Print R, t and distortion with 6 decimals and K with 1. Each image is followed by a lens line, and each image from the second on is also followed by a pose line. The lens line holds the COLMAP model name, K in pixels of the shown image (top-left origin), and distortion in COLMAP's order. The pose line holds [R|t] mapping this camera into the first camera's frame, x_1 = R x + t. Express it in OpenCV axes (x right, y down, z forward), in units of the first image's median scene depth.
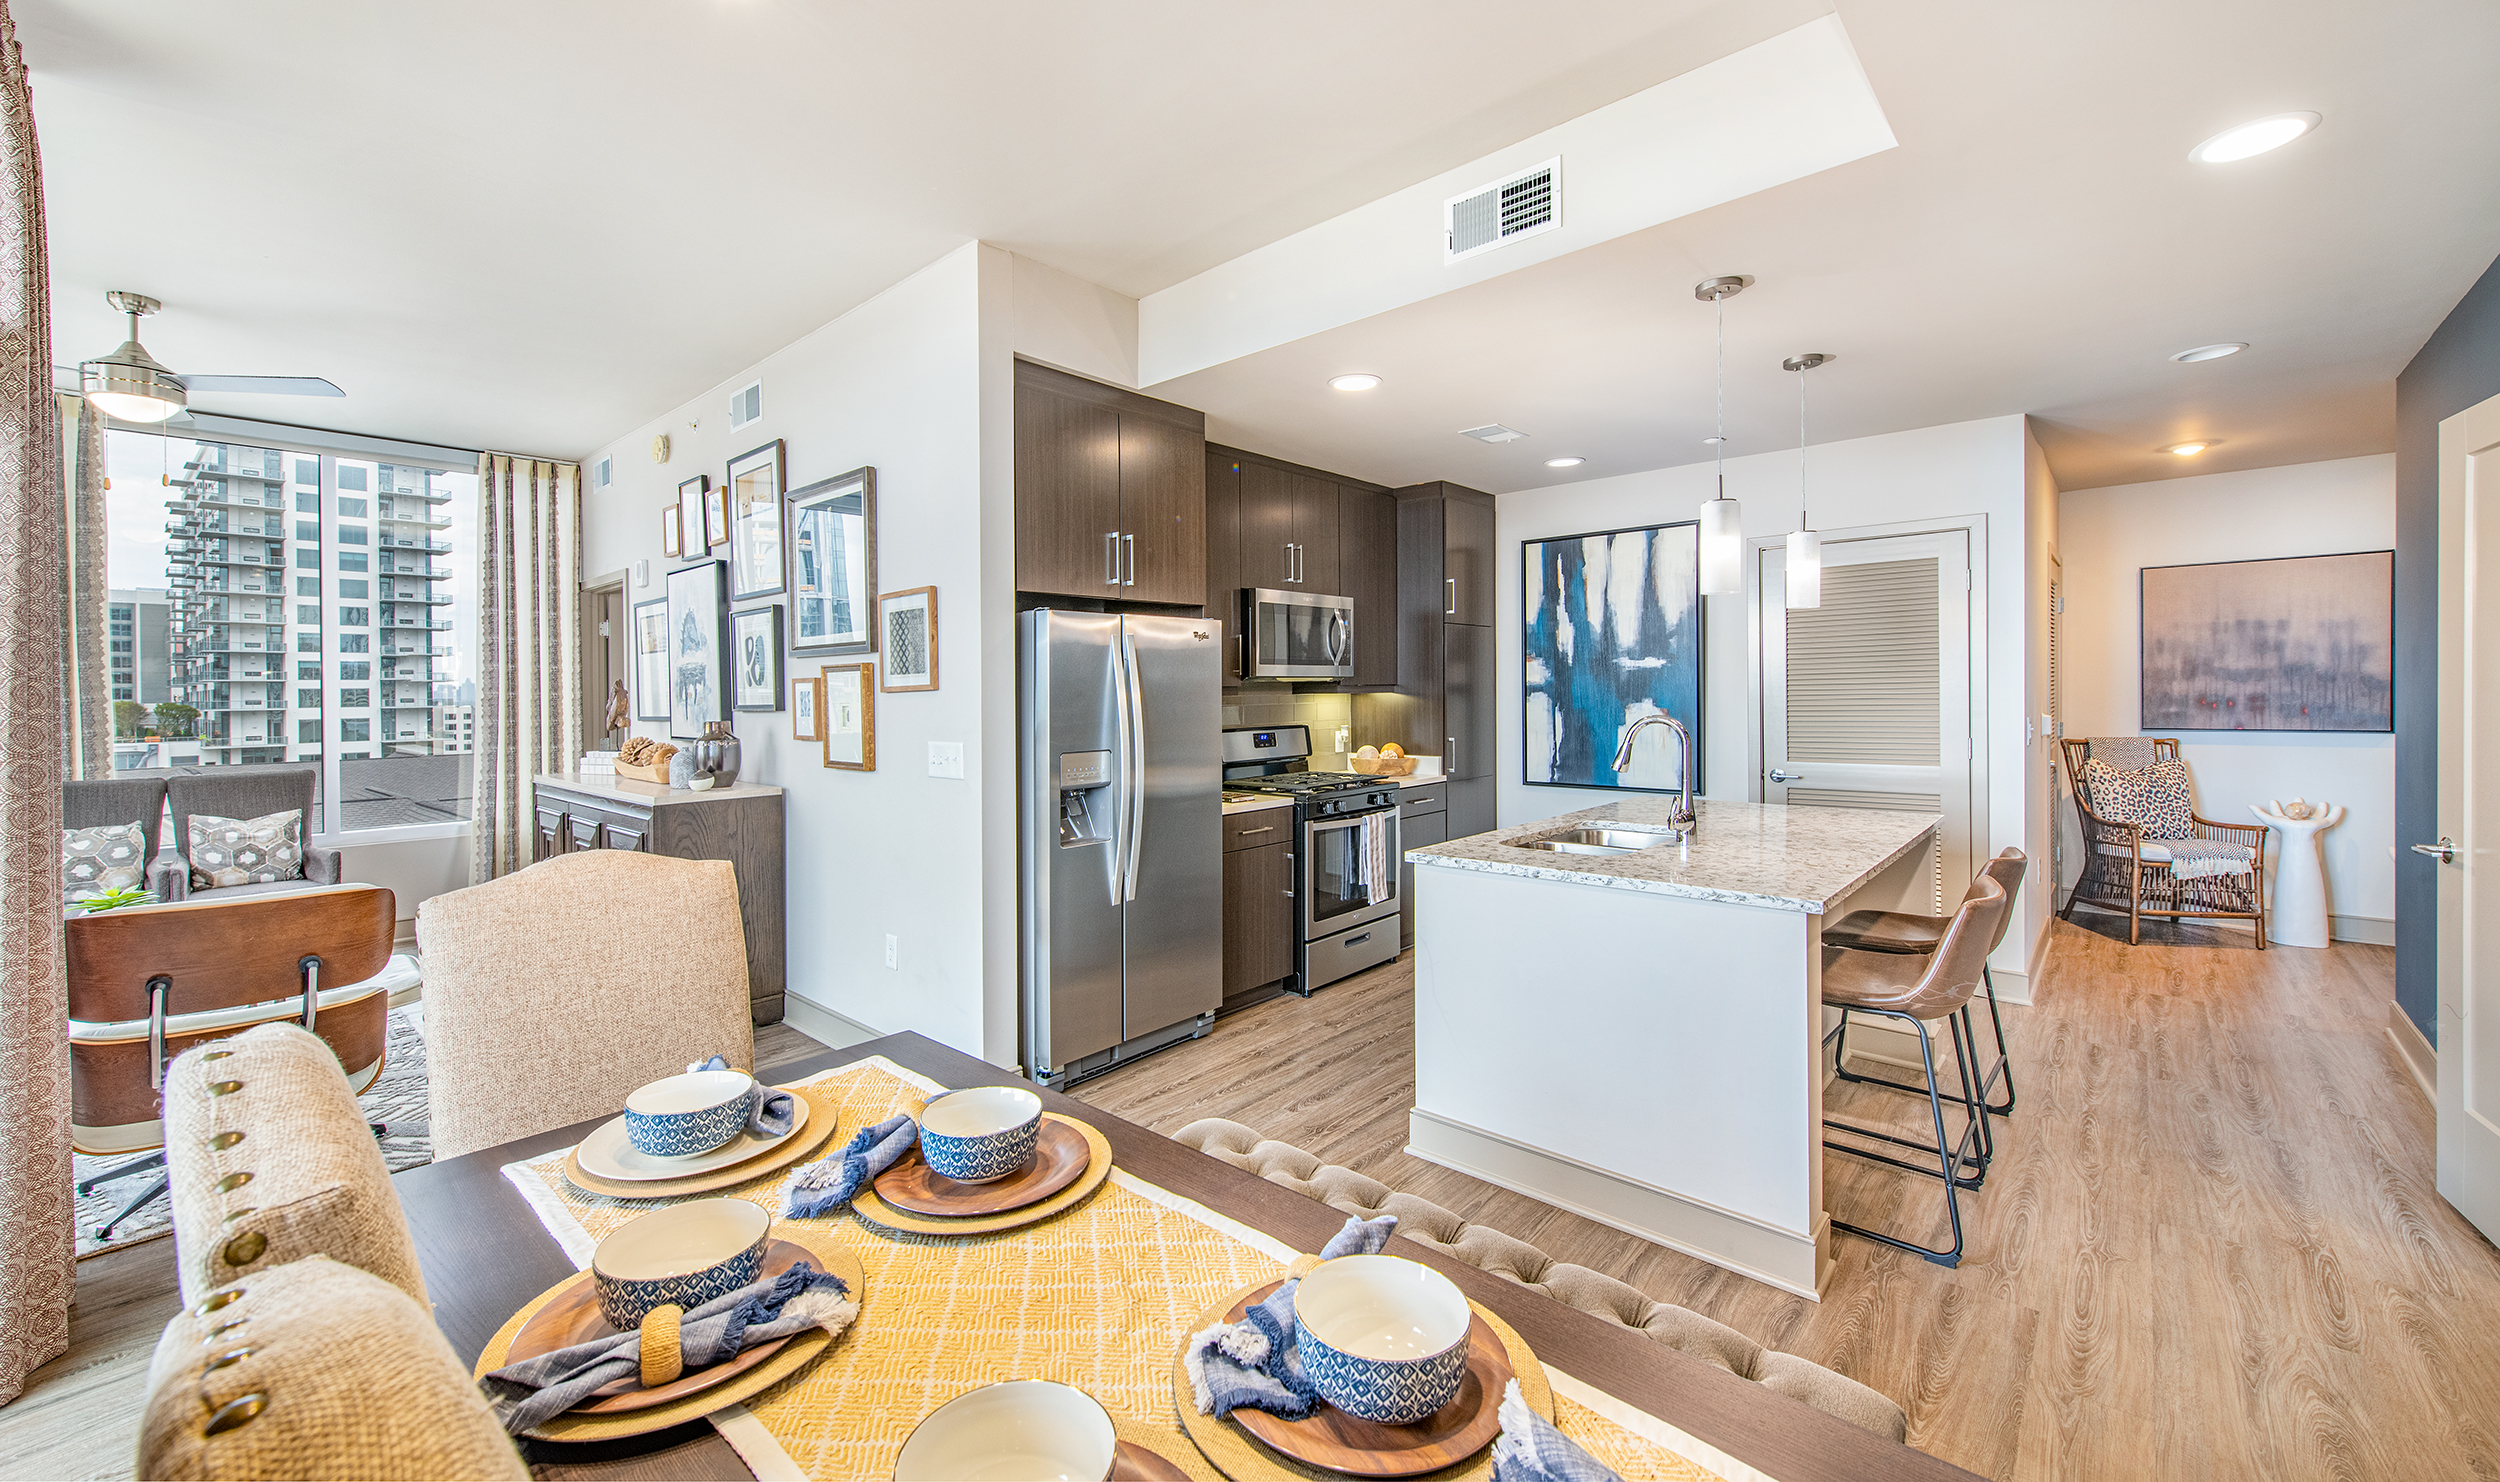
lens RADIAL K [[987.1, 0, 1247.2], [0, 987.1, 700.6], [0, 0, 1]] dist [-0.000446, -0.000028]
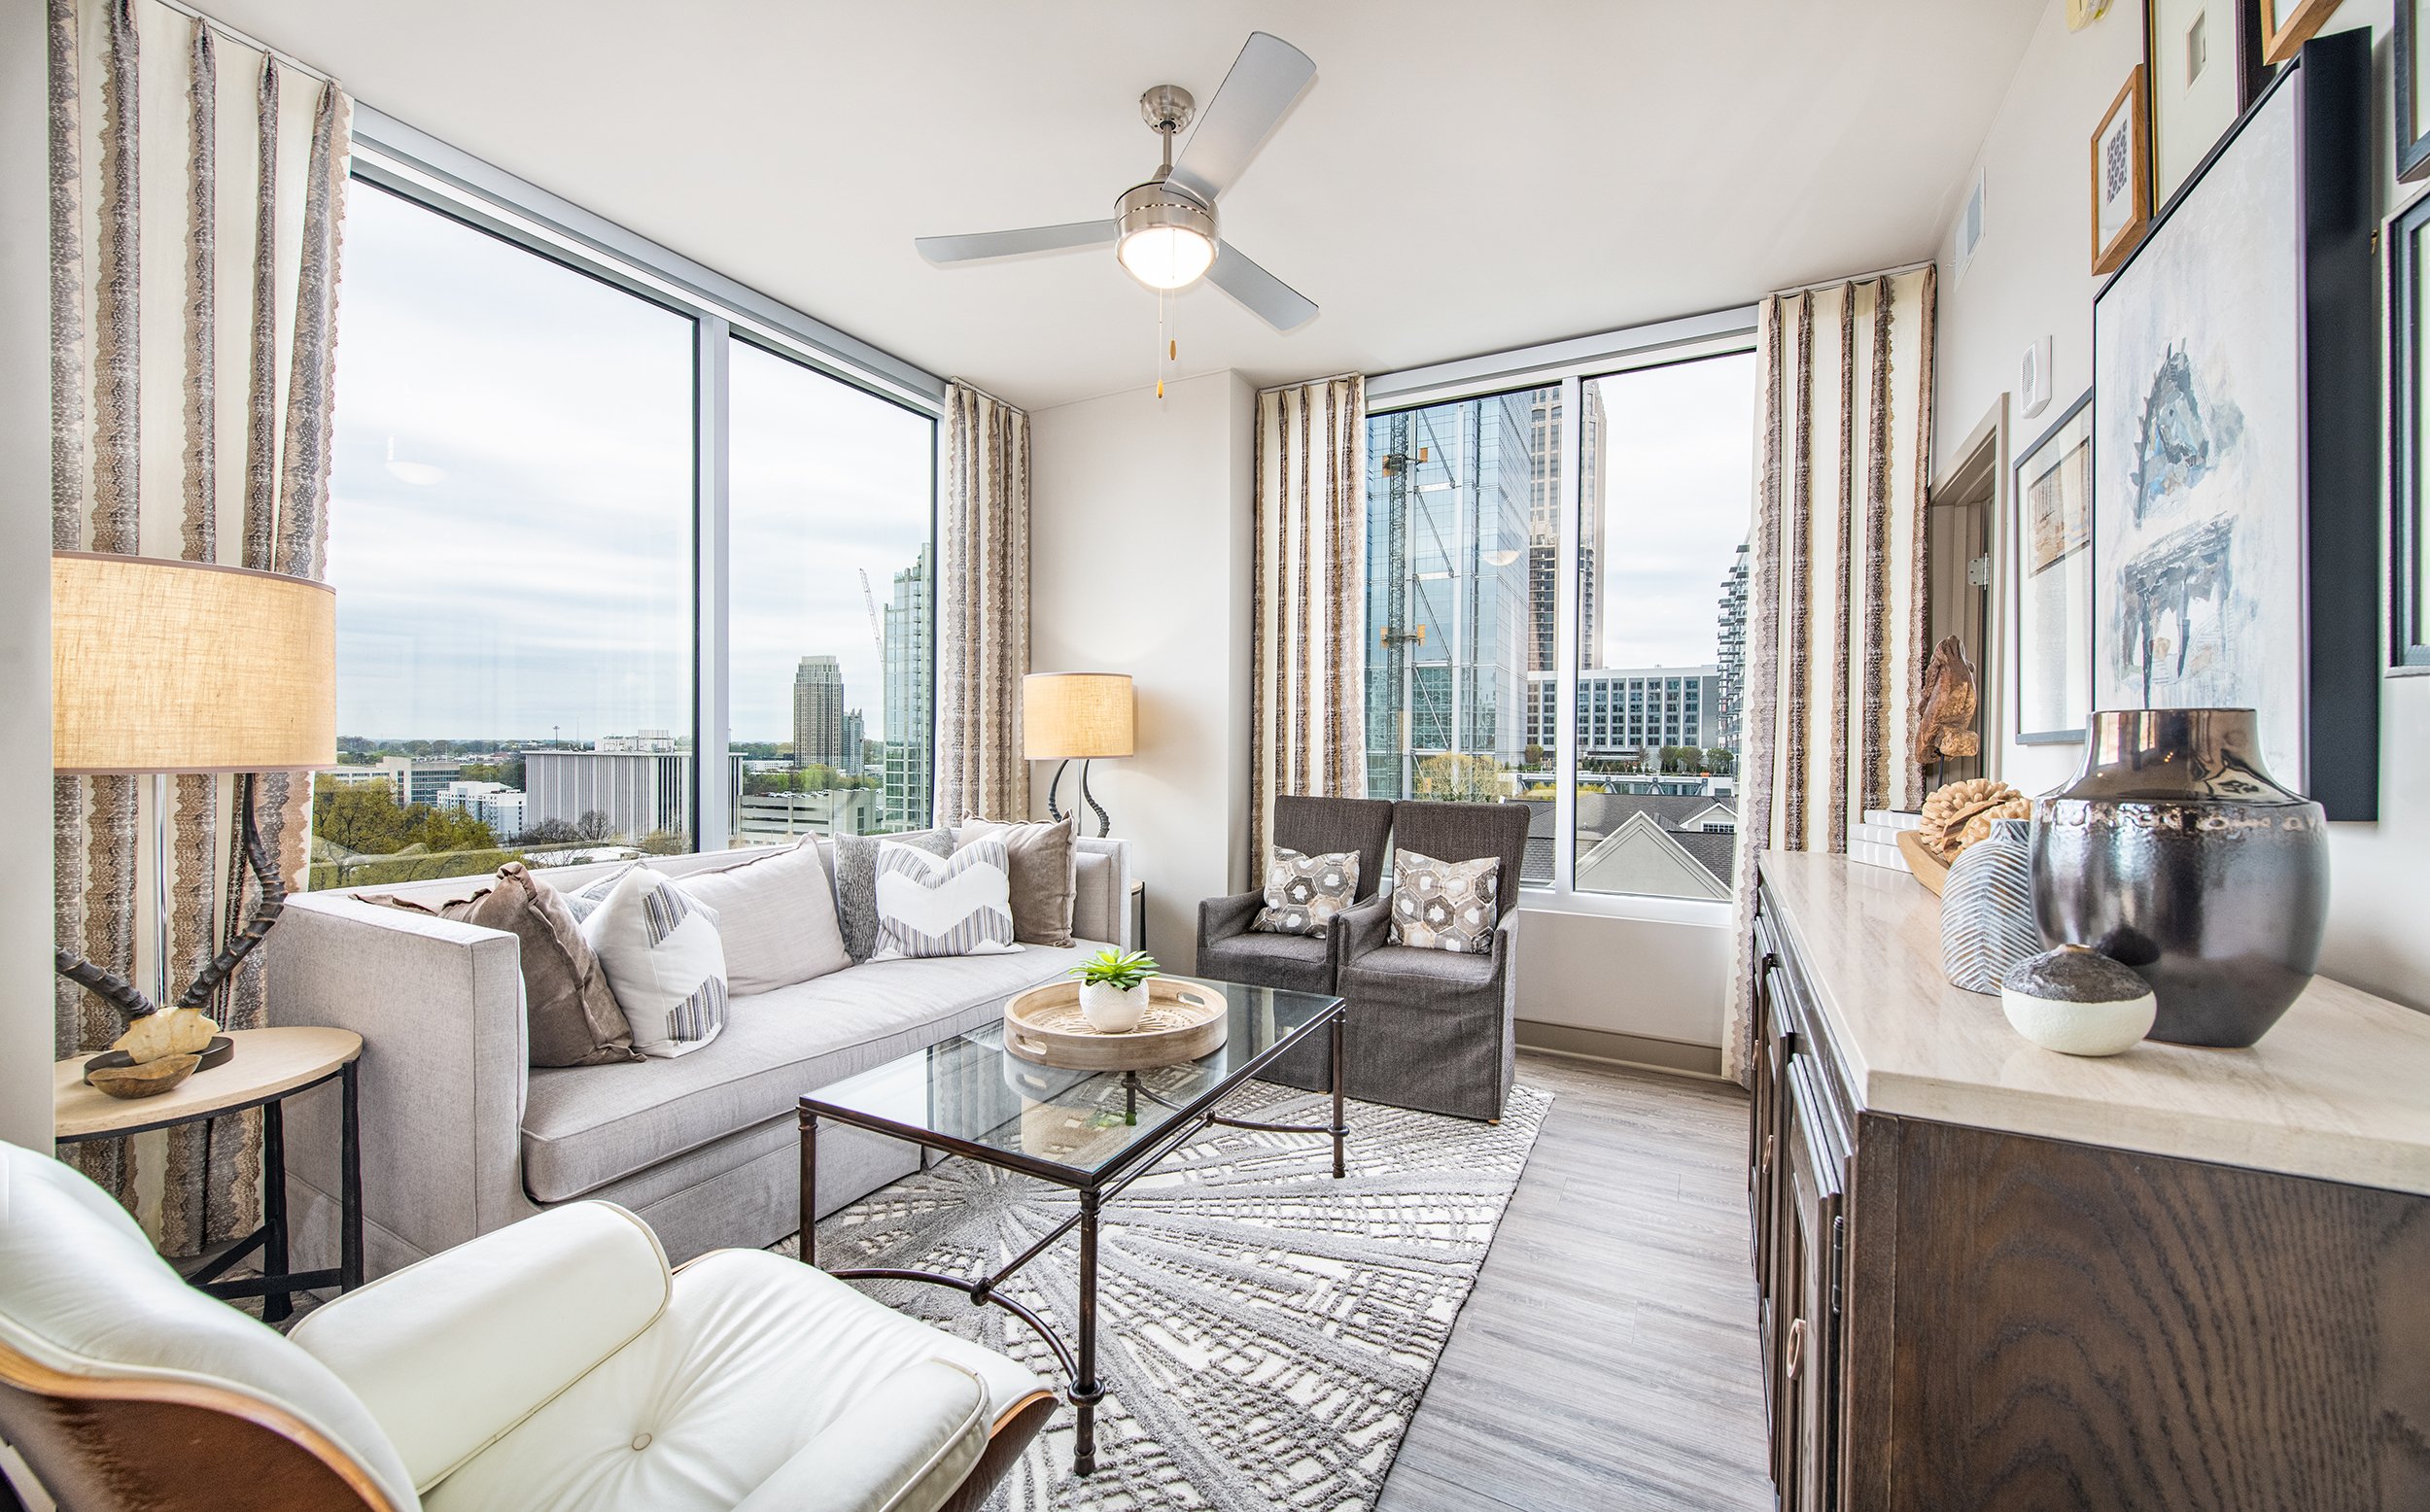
lens RADIAL K [[936.6, 0, 1215.0], [0, 936.6, 756.0], [0, 0, 1]] dist [0.000243, 0.000047]
pose [[0.241735, 0.022898, -0.970072, -0.342013], [-0.018342, 0.999651, 0.019025, 0.026545], [0.970169, 0.013194, 0.242070, 0.624553]]
